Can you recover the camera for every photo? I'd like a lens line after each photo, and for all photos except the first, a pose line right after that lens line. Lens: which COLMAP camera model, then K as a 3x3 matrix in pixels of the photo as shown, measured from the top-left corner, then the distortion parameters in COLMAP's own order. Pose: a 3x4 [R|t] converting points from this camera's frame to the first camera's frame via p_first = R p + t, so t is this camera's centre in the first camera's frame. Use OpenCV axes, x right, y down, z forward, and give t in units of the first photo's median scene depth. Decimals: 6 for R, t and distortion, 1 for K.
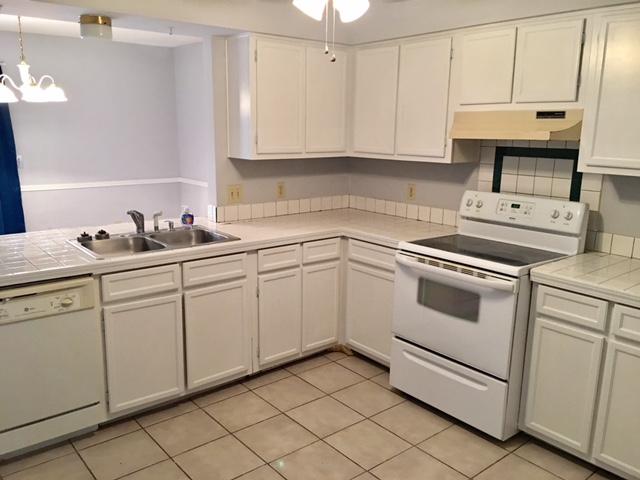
lens RADIAL K [[546.4, 0, 314.1], [0, 546.4, 239.1], [0, 0, 1]] dist [0.075351, -0.115119]
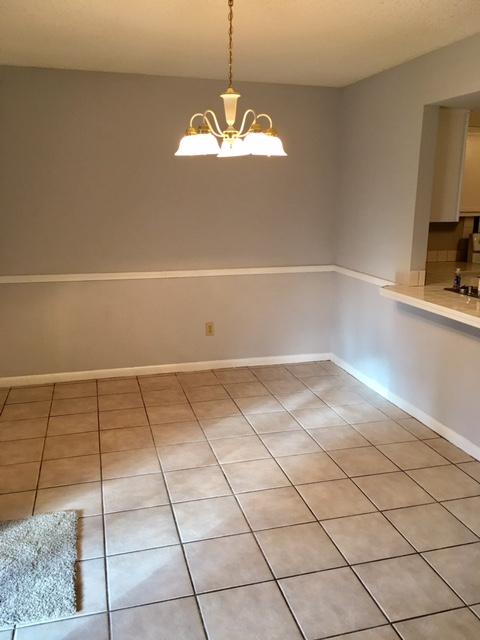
lens RADIAL K [[546.4, 0, 236.7], [0, 546.4, 319.3], [0, 0, 1]] dist [0.075351, -0.115119]
pose [[0.404560, -0.212720, 0.889428, -1.541538], [0.188471, 0.971087, 0.146523, -0.229265], [-0.894880, 0.108354, 0.432954, 1.060745]]
